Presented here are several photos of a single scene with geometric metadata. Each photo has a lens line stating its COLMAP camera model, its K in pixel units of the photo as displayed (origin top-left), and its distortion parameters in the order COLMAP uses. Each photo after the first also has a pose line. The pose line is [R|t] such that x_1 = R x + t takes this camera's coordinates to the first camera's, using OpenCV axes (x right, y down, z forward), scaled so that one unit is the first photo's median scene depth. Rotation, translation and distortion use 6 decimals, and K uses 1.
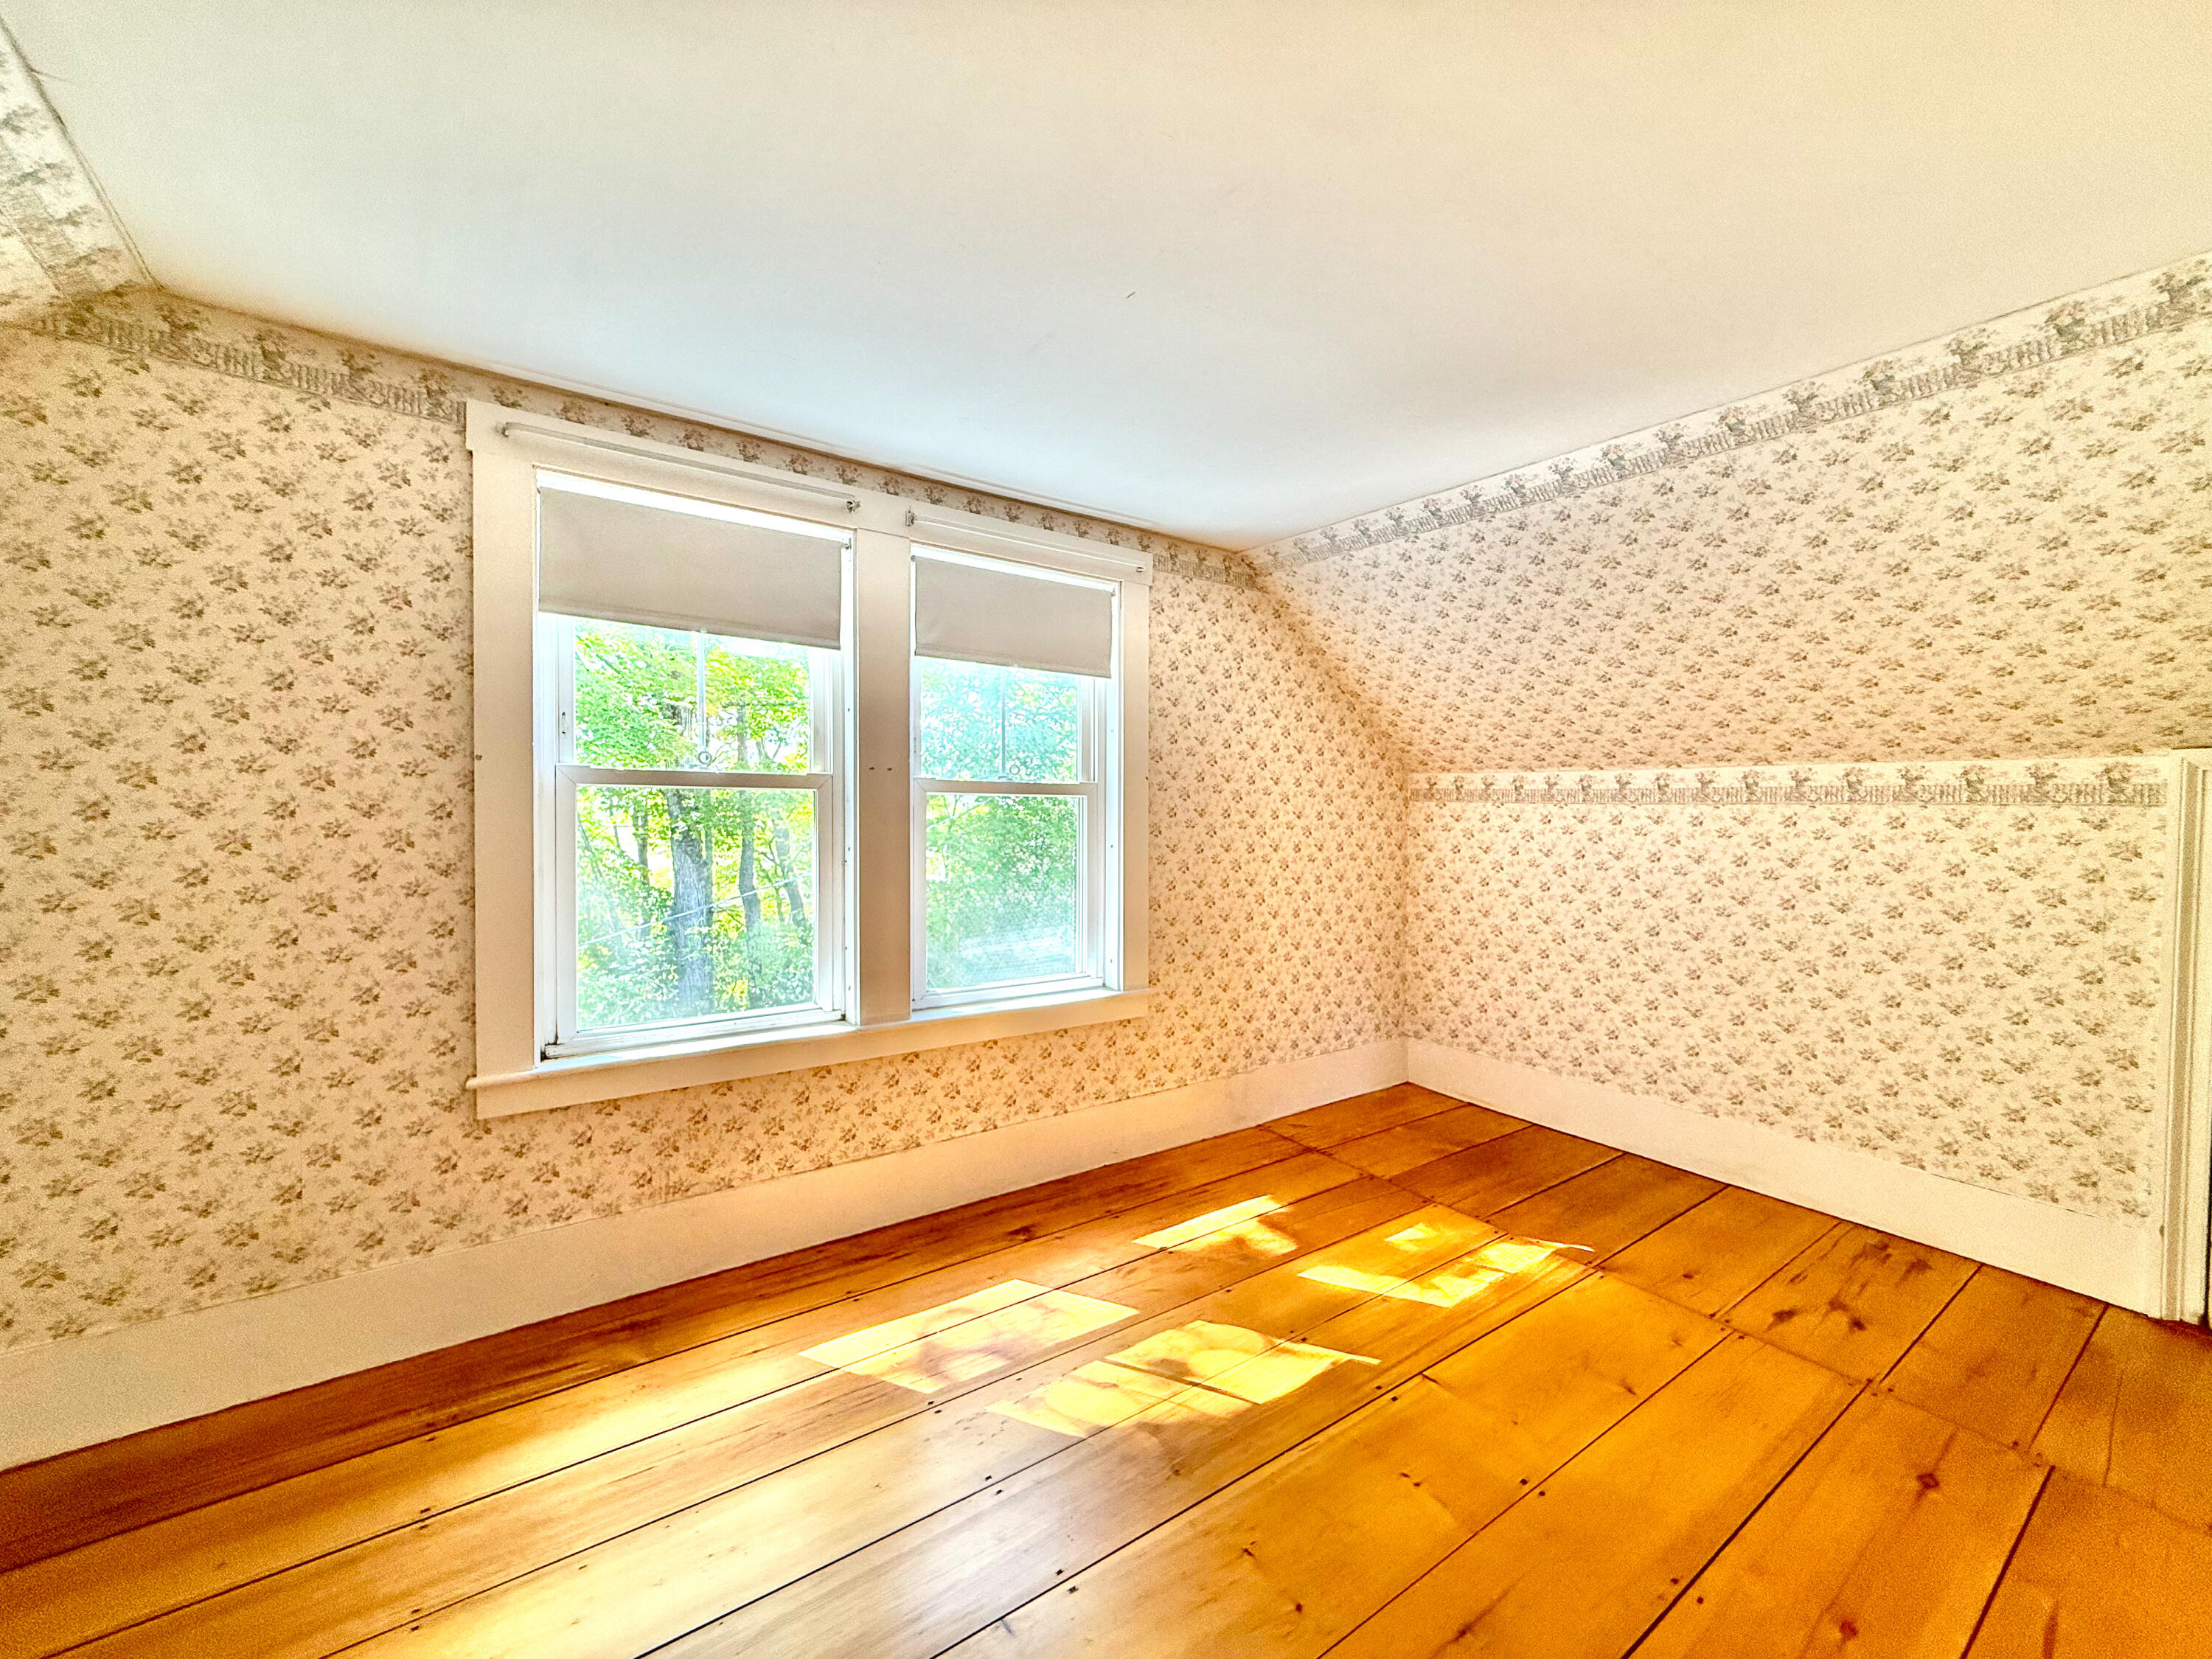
lens RADIAL K [[883.5, 0, 1103.0], [0, 883.5, 835.2], [0, 0, 1]] dist [0.001304, -0.000450]
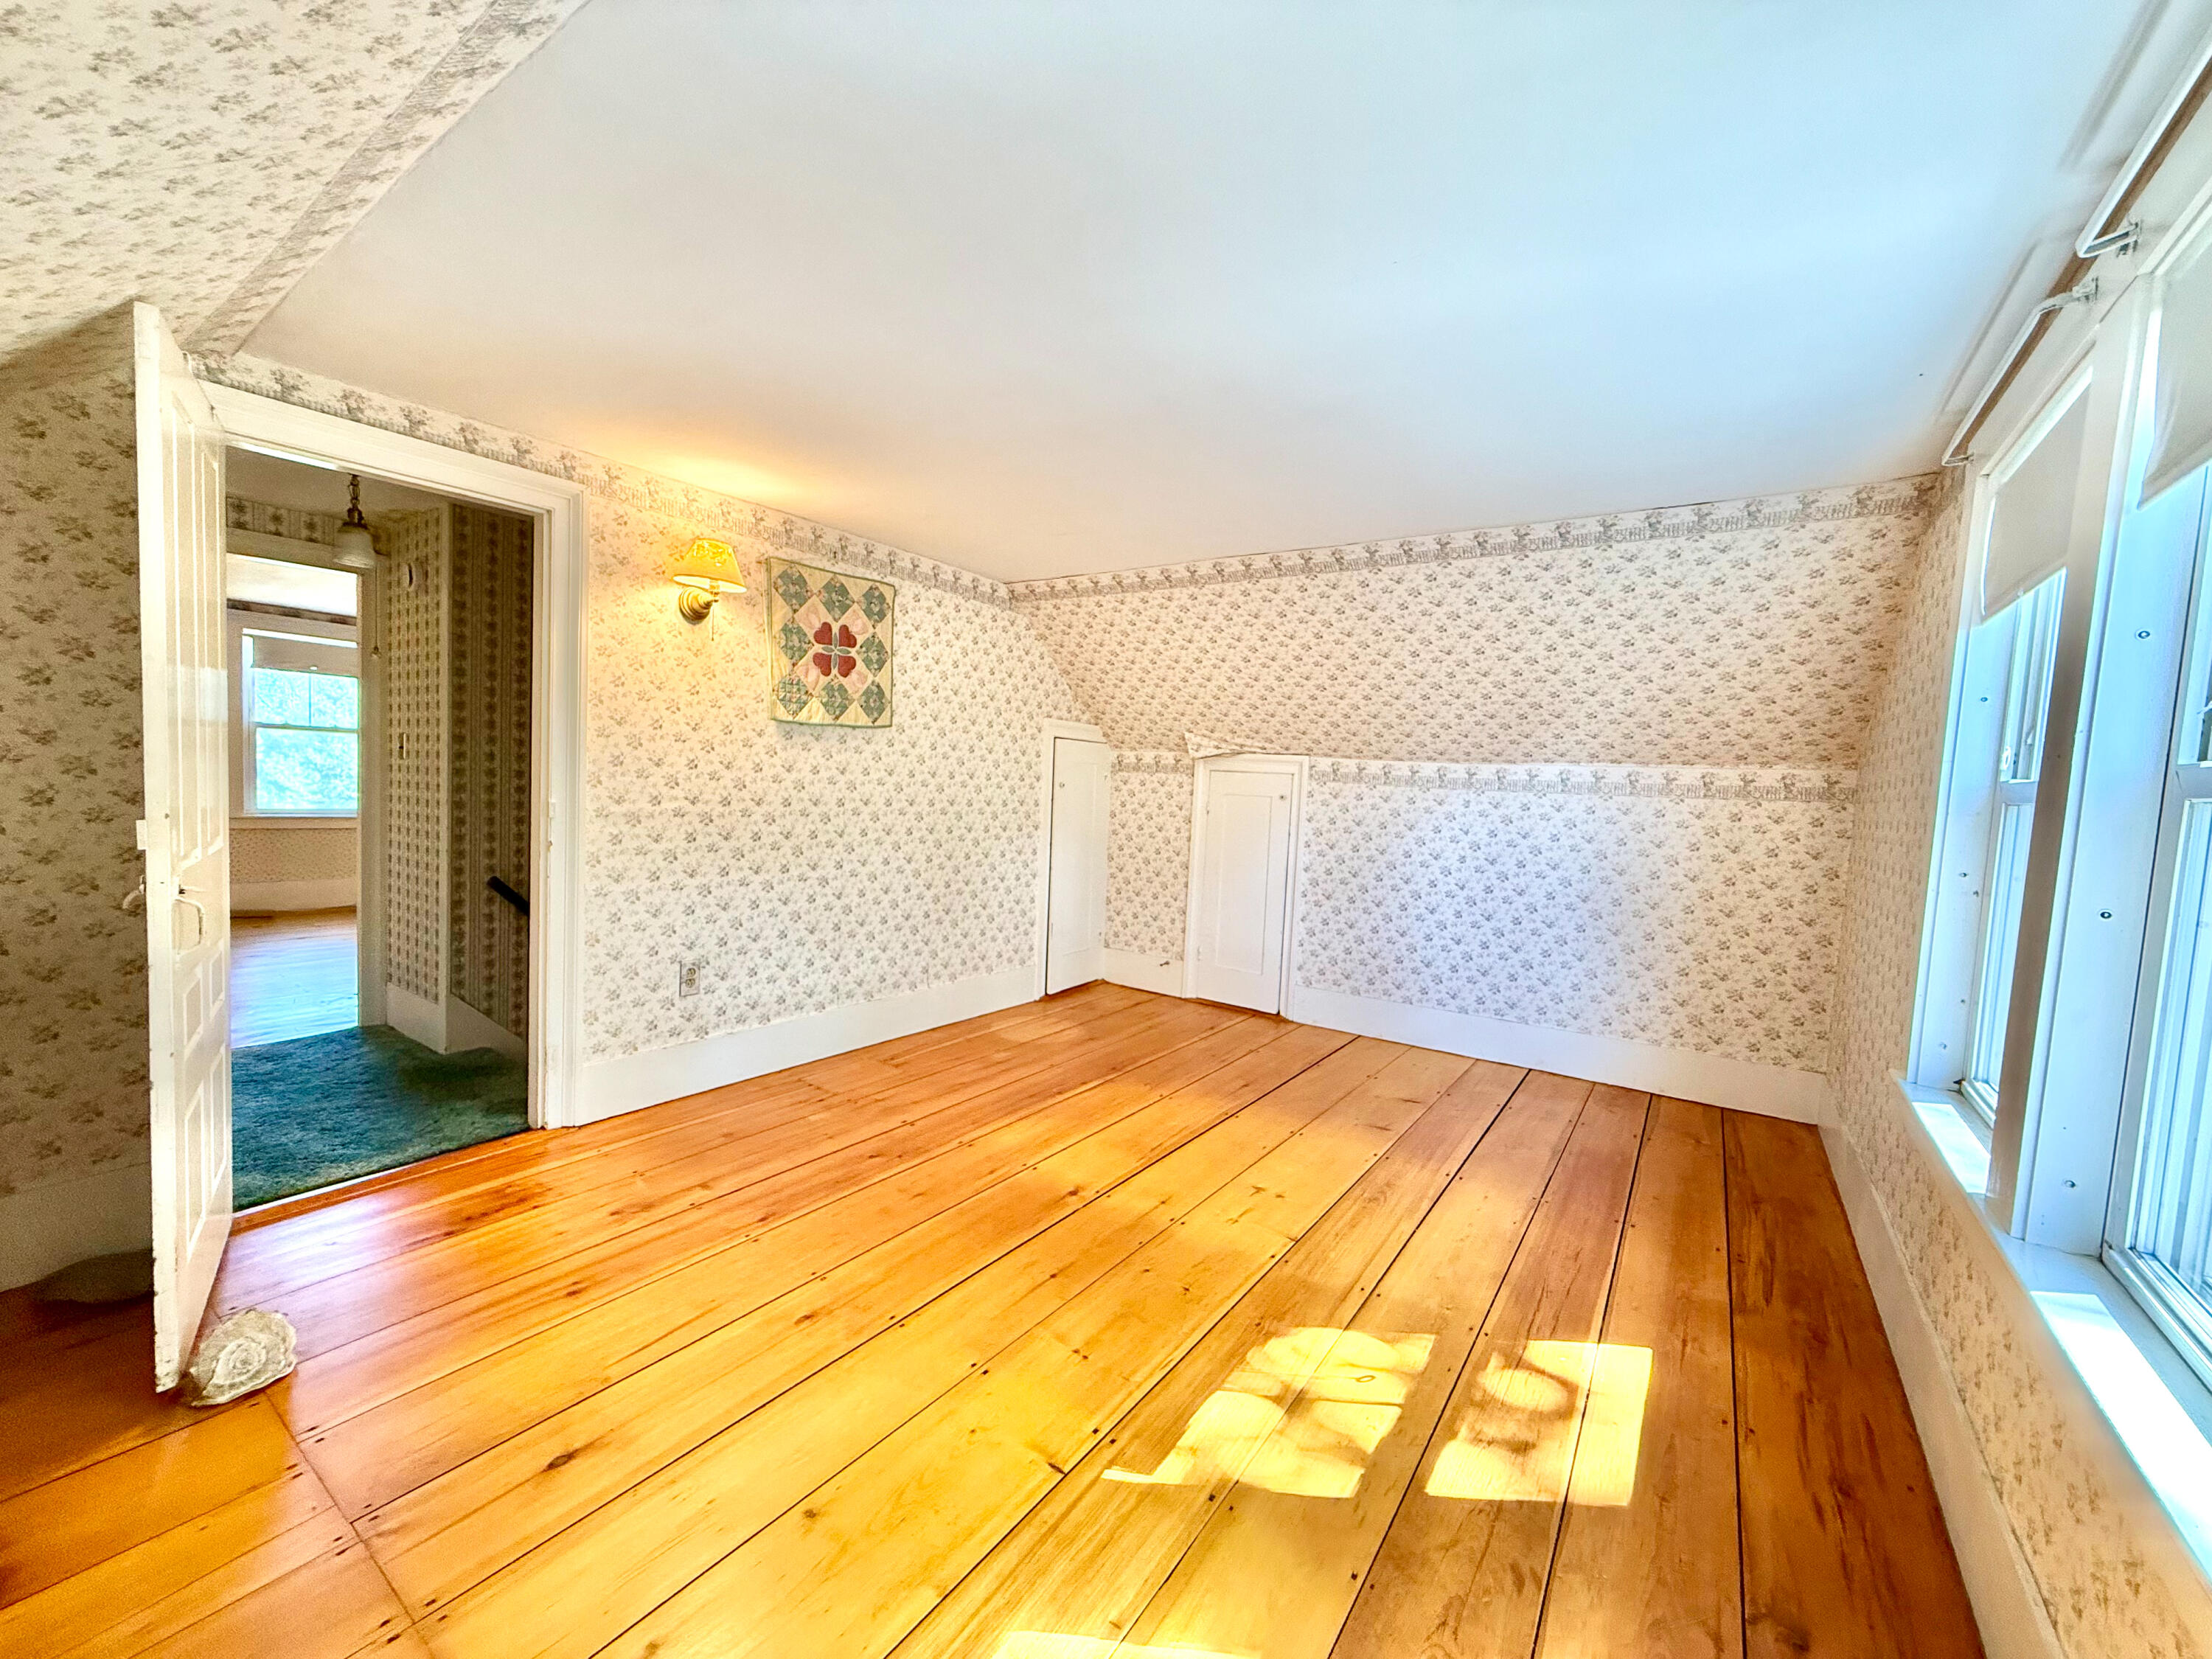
lens RADIAL K [[883.5, 0, 1108.0], [0, 883.5, 831.0], [0, 0, 1]] dist [0.001304, -0.000450]
pose [[-0.939220, -0.033046, -0.341722, 0.467986], [-0.061986, 0.995321, 0.074117, -0.031389], [0.337674, 0.090795, -0.936874, 1.301135]]
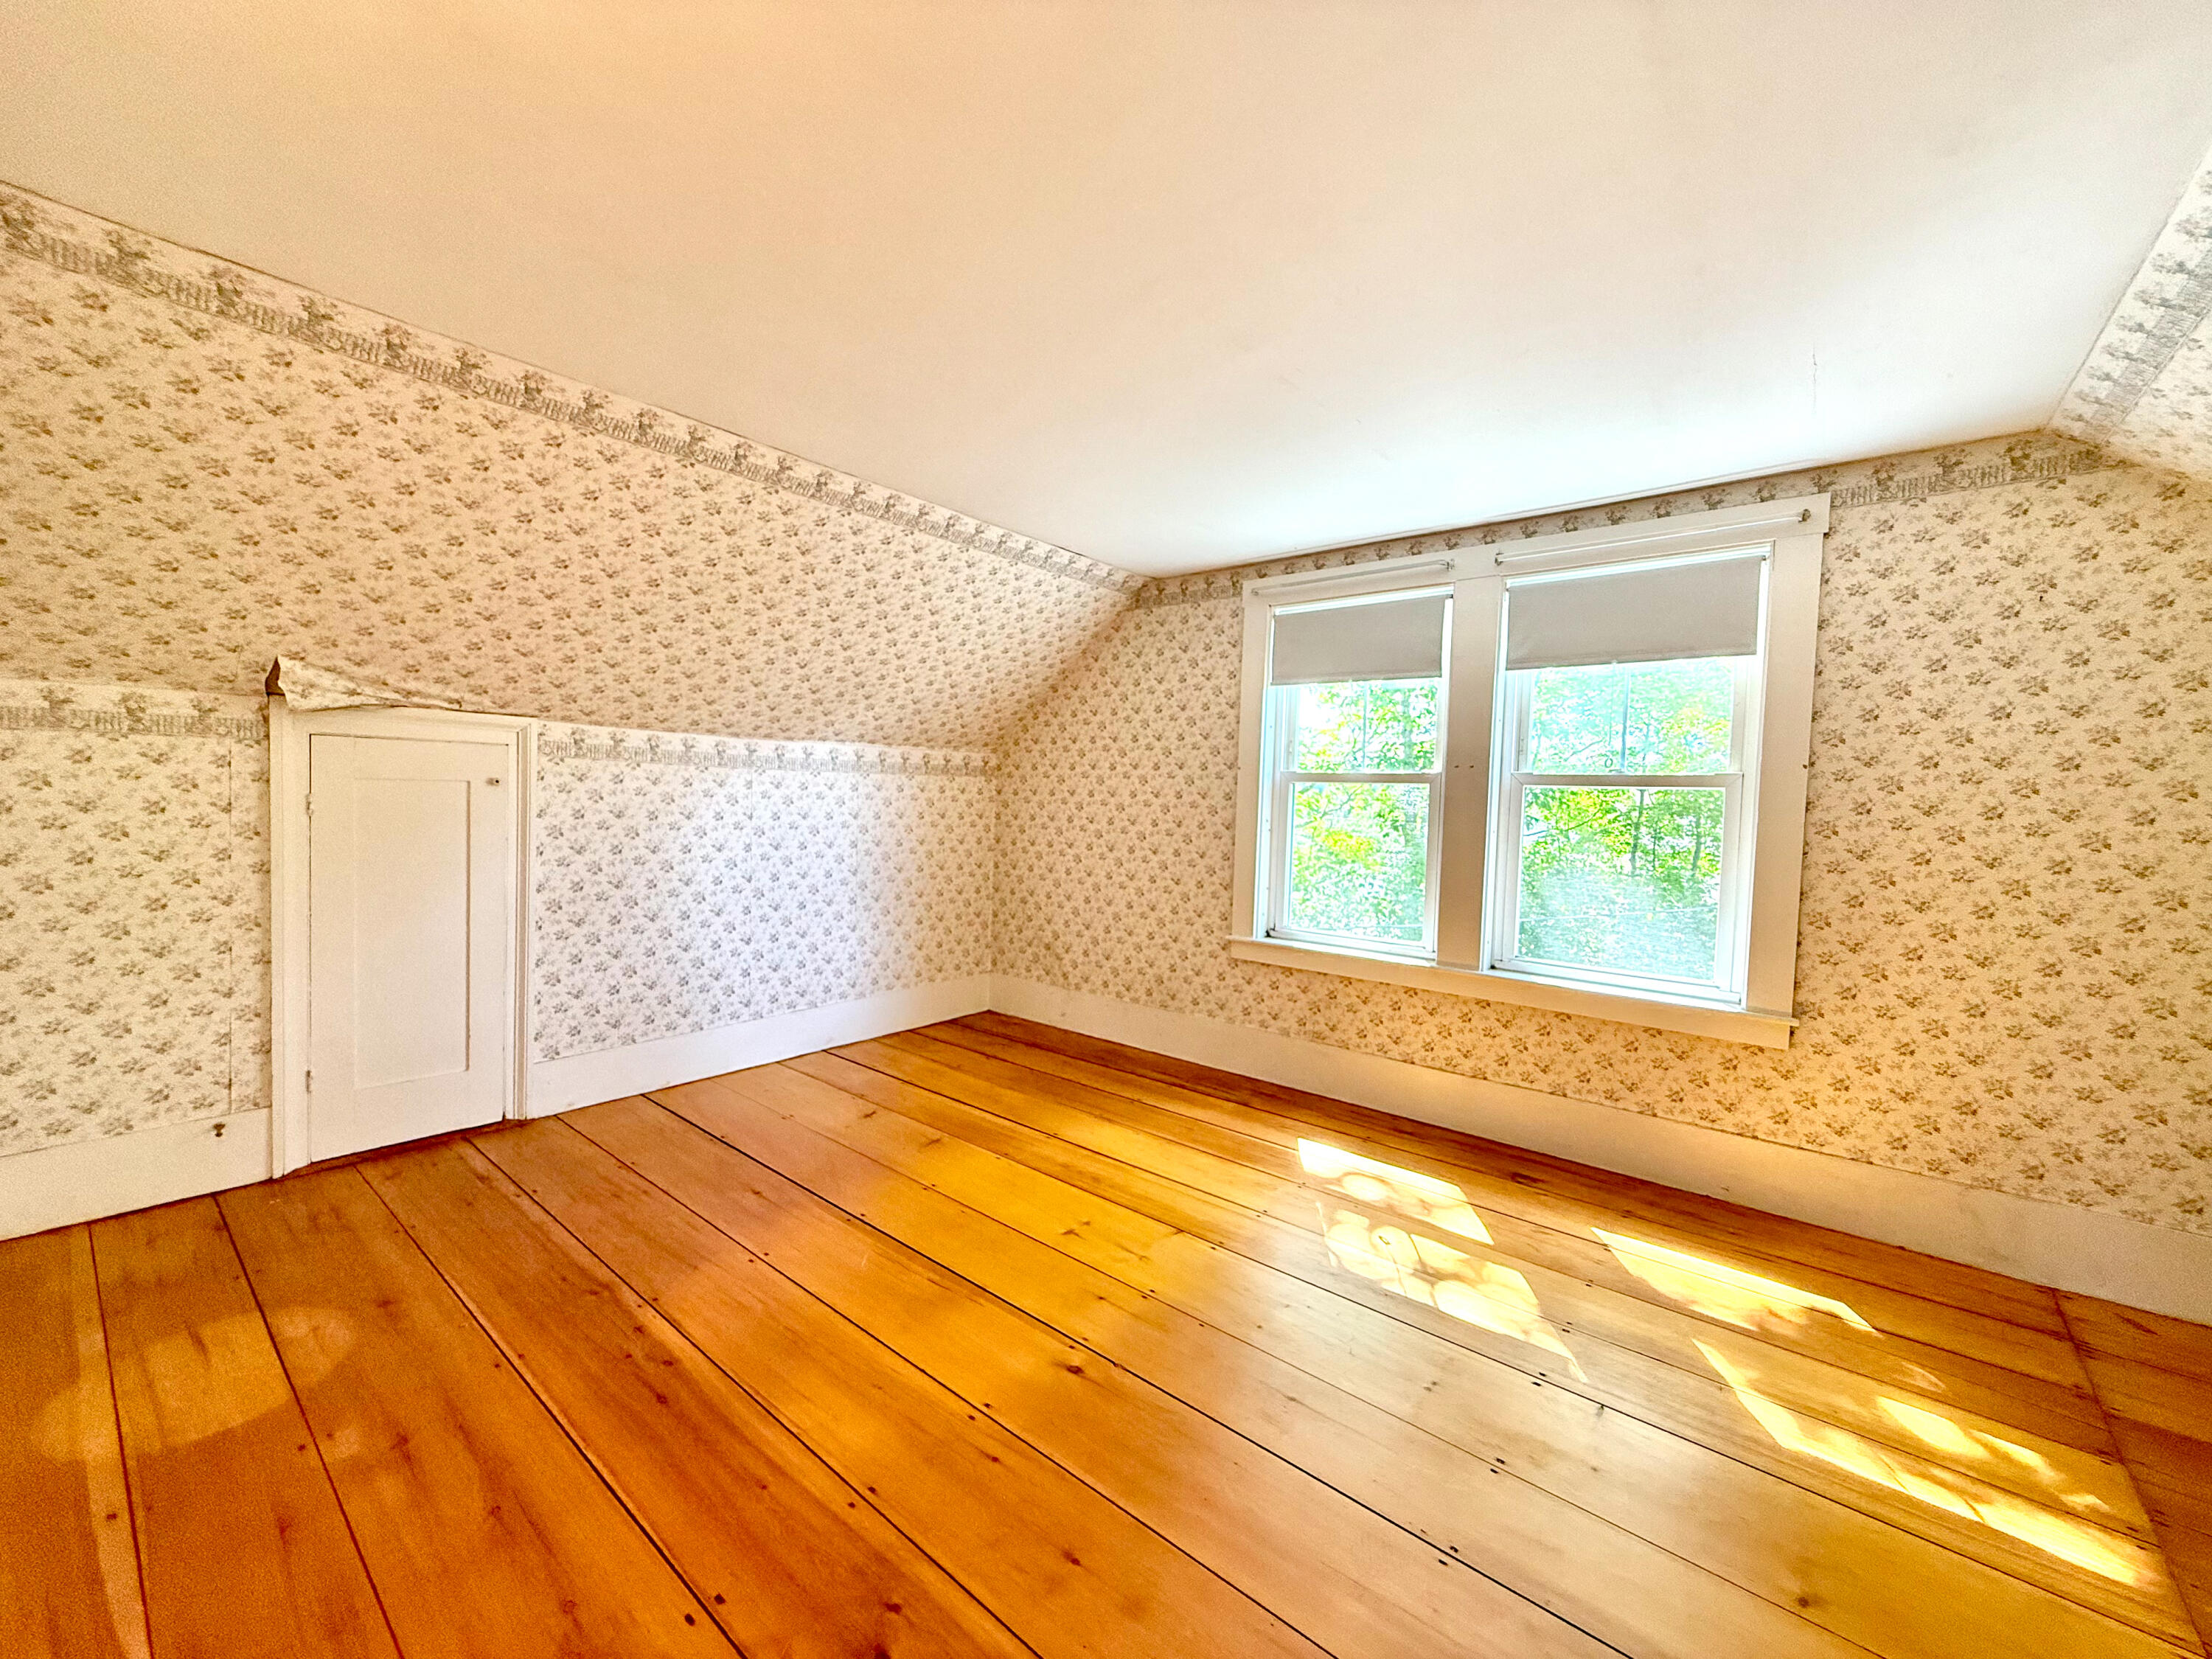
lens RADIAL K [[883.5, 0, 1101.4], [0, 883.5, 837.5], [0, 0, 1]] dist [0.001304, -0.000450]
pose [[0.254145, 0.048082, -0.965970, 0.827020], [-0.048440, 0.998143, 0.036939, 0.003665], [0.965952, 0.037404, 0.256003, 0.177465]]
